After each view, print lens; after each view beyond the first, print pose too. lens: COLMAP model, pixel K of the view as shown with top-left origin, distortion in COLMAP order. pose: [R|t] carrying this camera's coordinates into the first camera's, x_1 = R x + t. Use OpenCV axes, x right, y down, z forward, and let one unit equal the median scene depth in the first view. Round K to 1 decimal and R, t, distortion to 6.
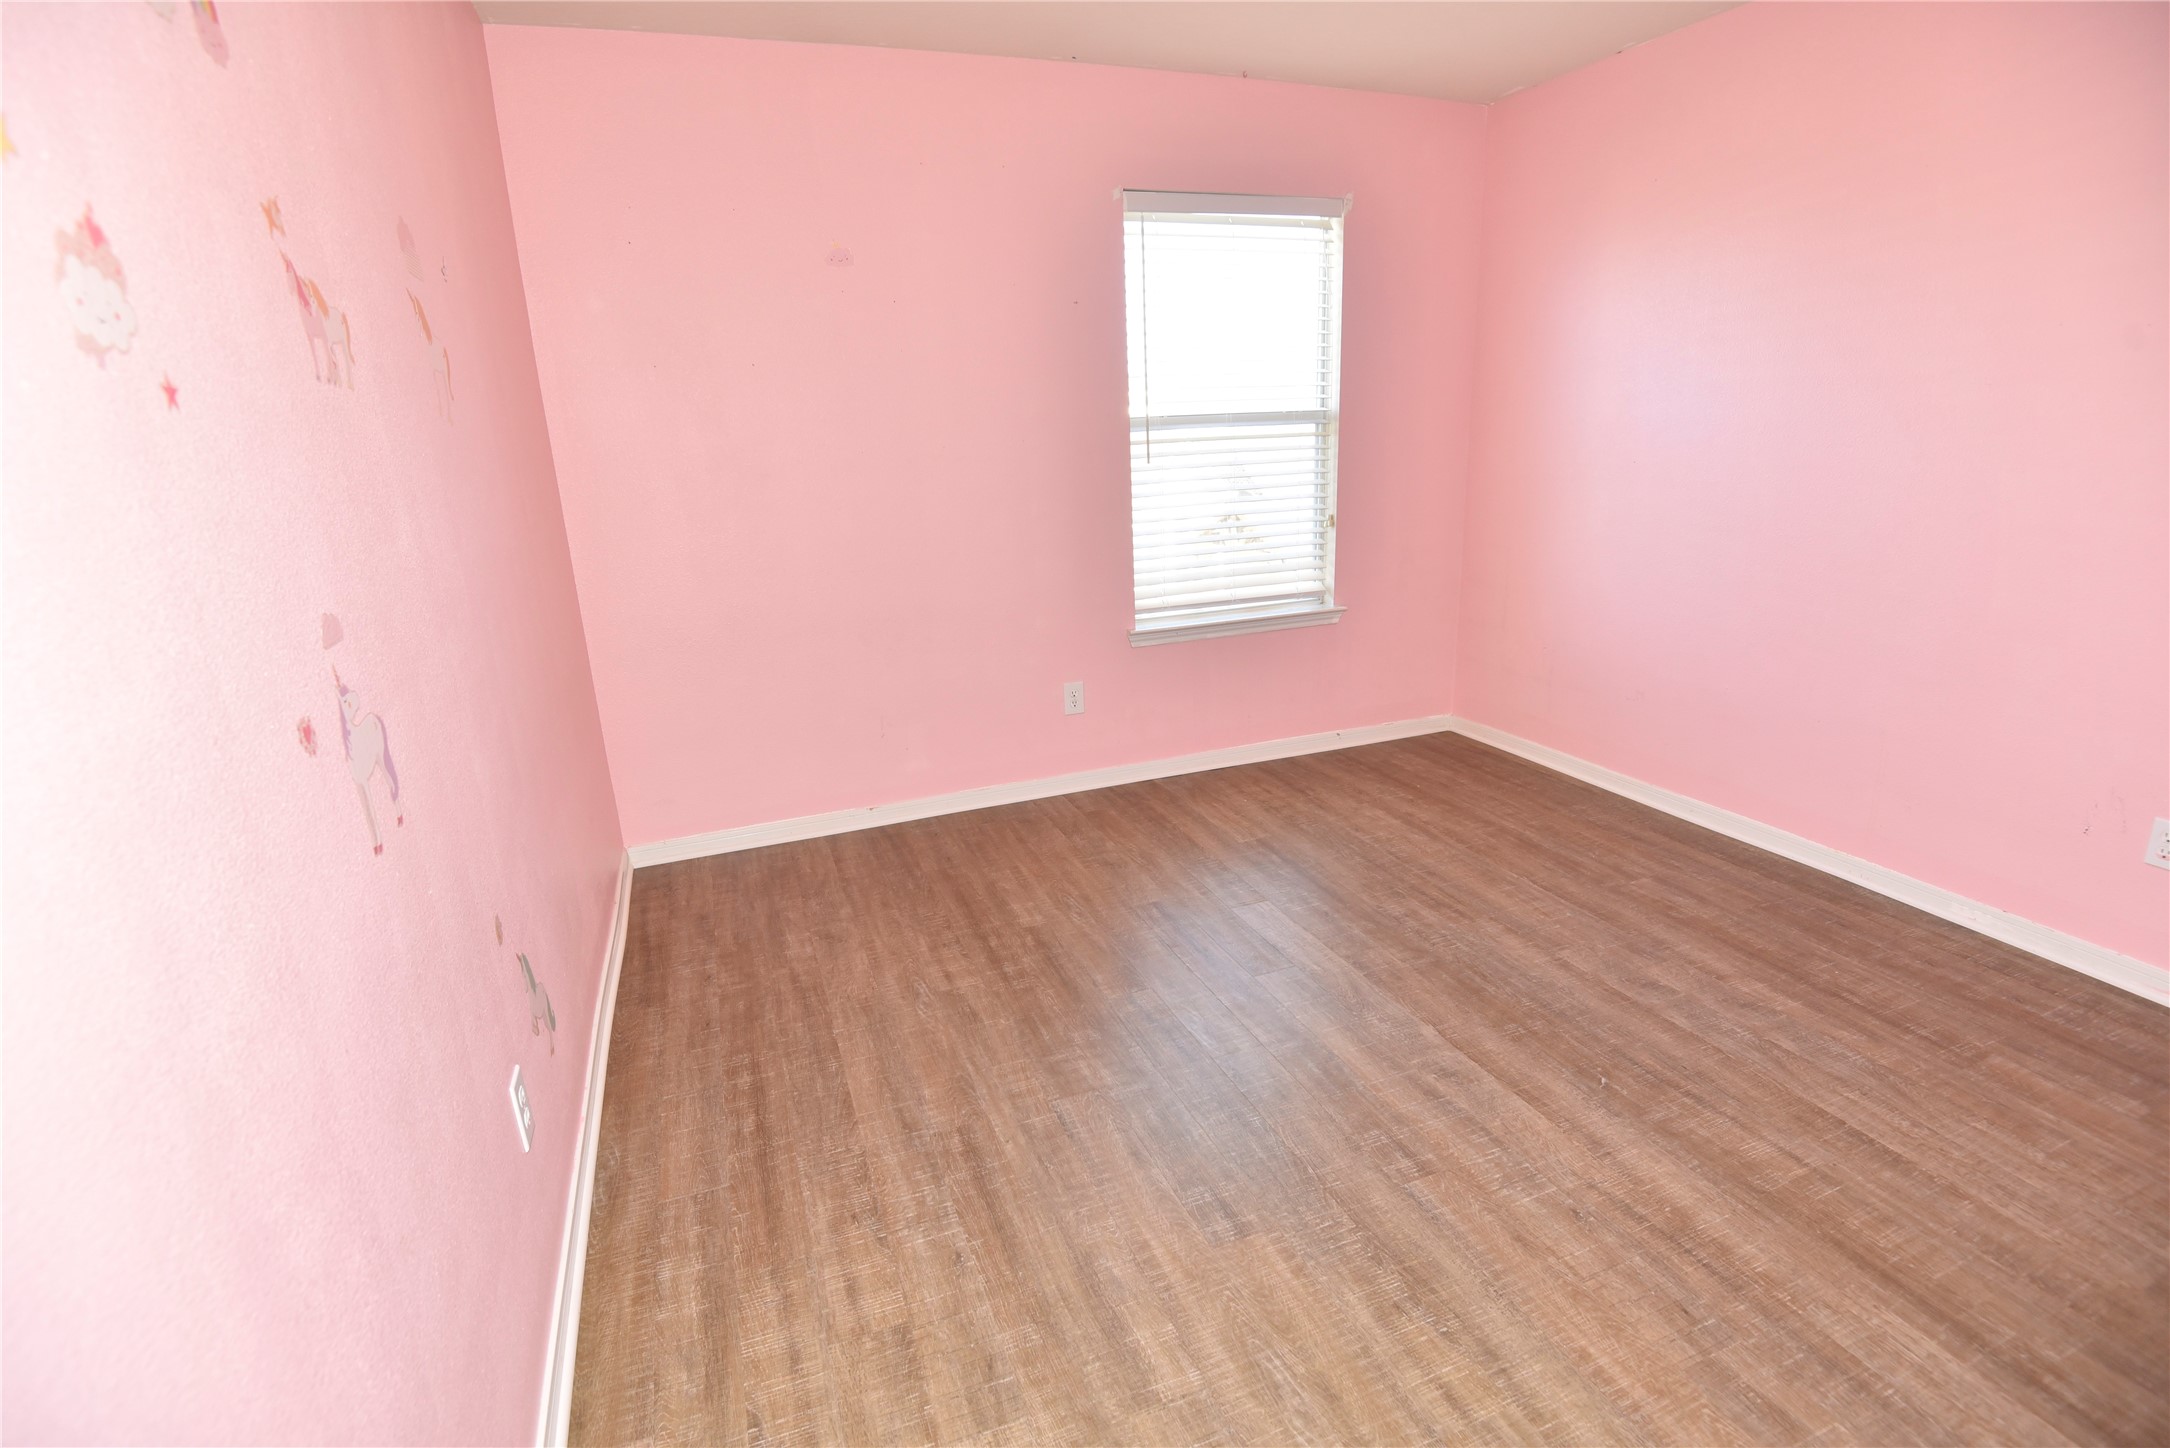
lens RADIAL K [[1001.7, 0, 1085.6], [0, 1001.7, 729.8], [0, 0, 1]] dist [-0.025226, -0.011845]
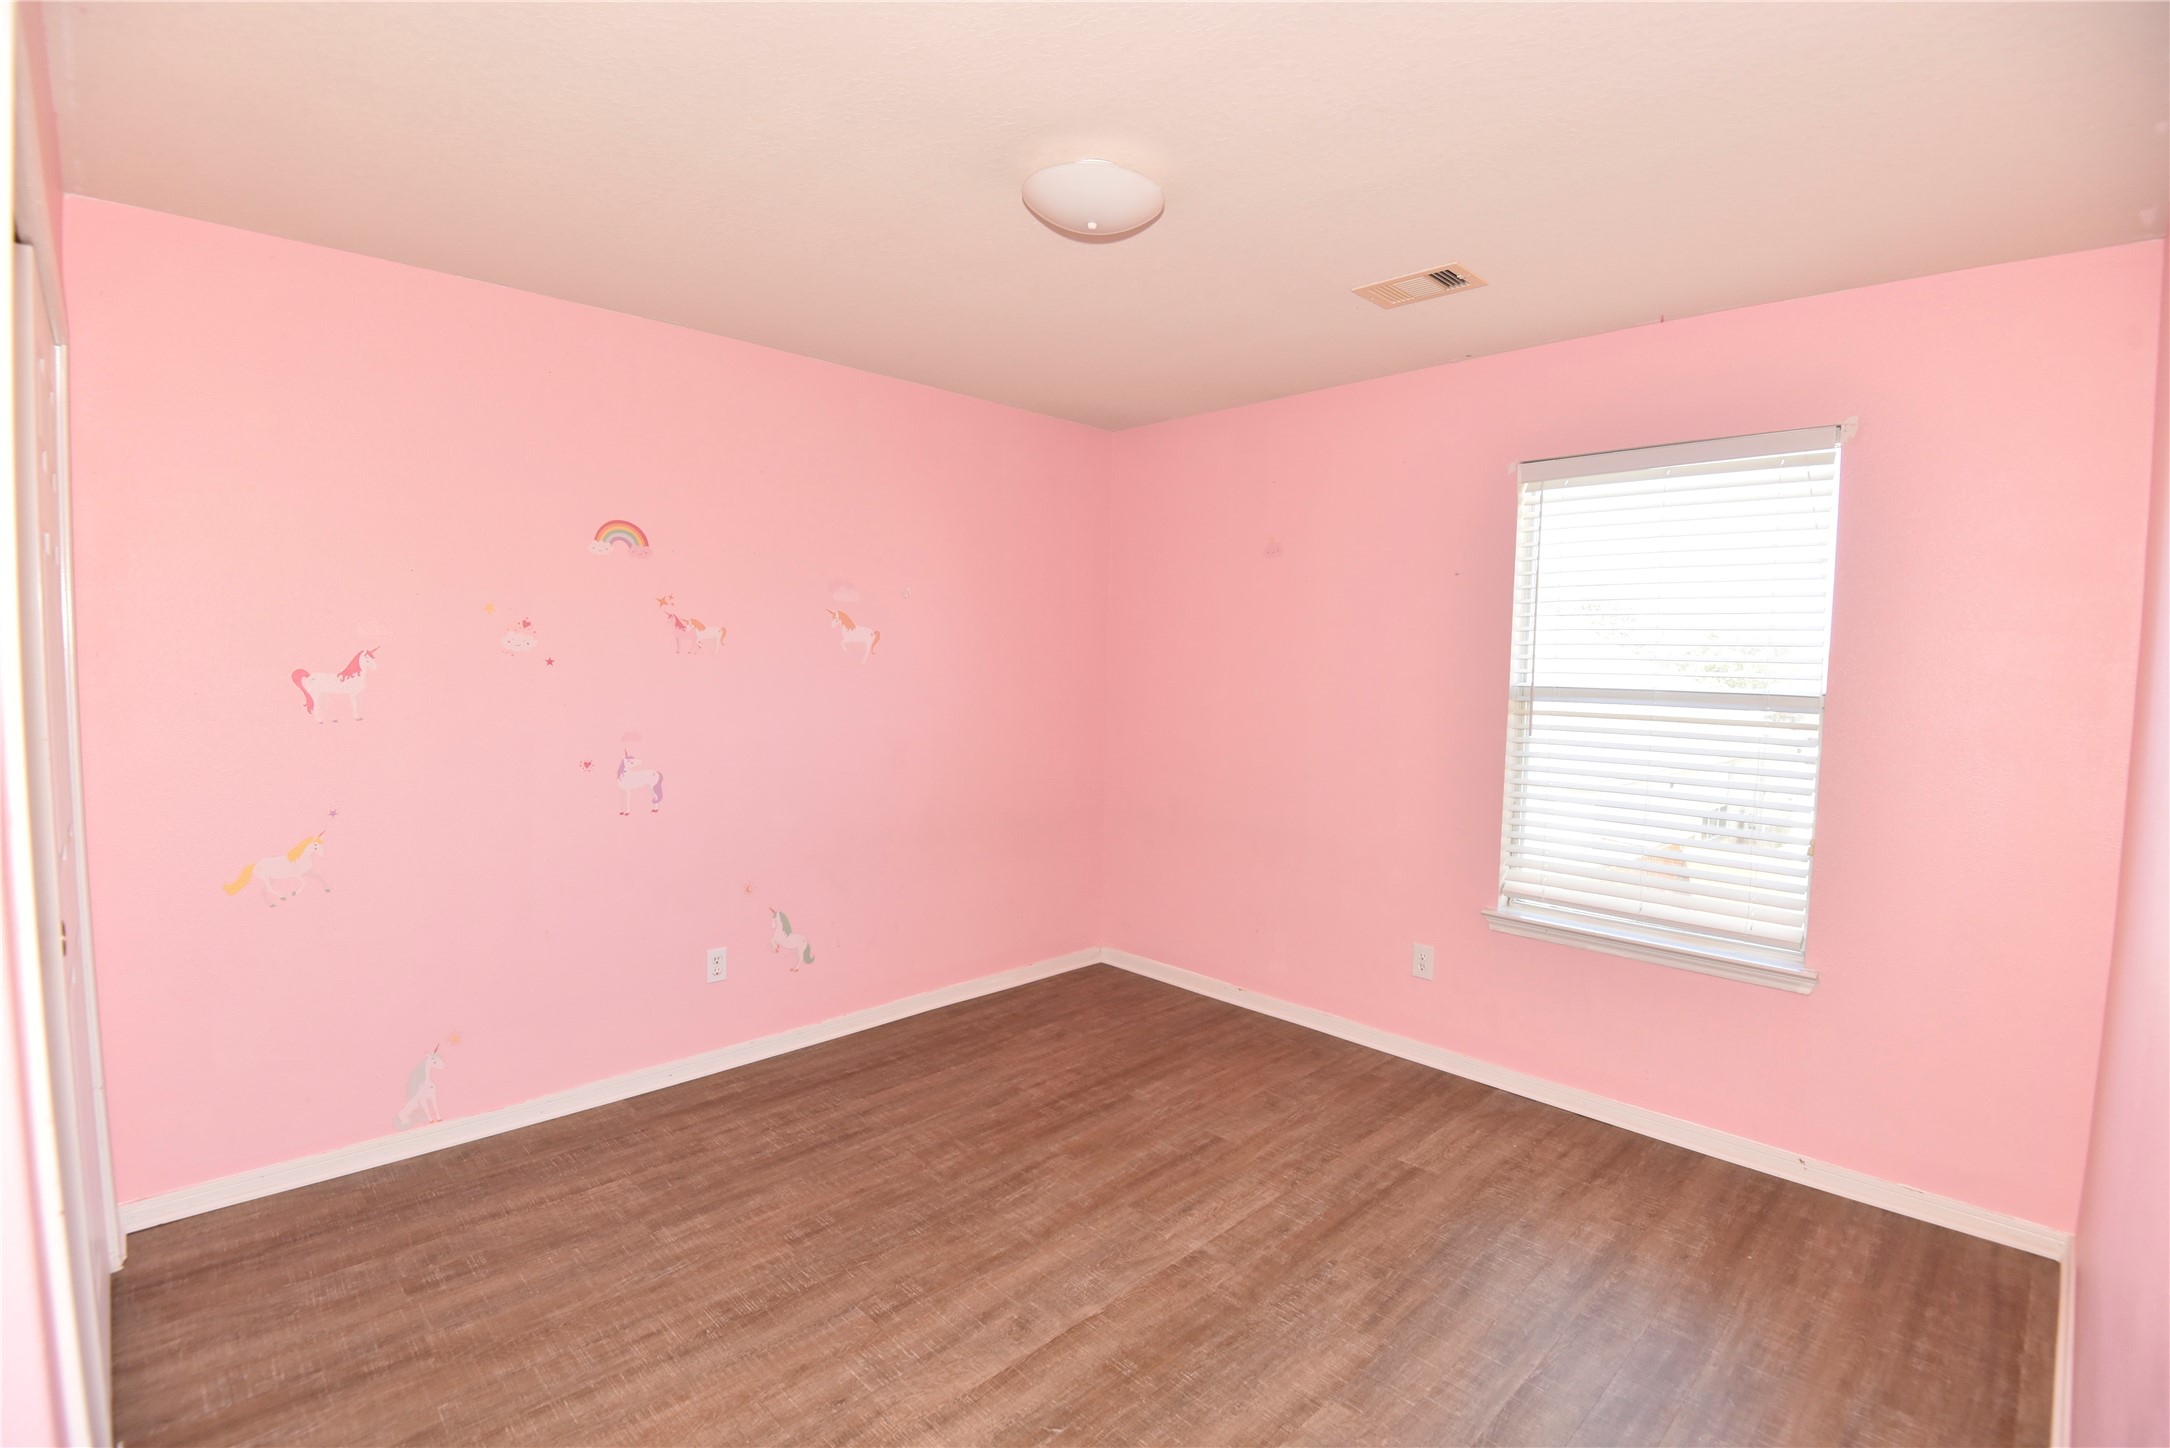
lens RADIAL K [[1001.7, 0, 1075.5], [0, 1001.7, 708.9], [0, 0, 1]] dist [-0.025226, -0.011845]
pose [[0.402222, 0.100859, -0.909970, 0.924351], [-0.299221, 0.953815, -0.026542, -0.181633], [0.865265, 0.282958, 0.413824, 0.333714]]
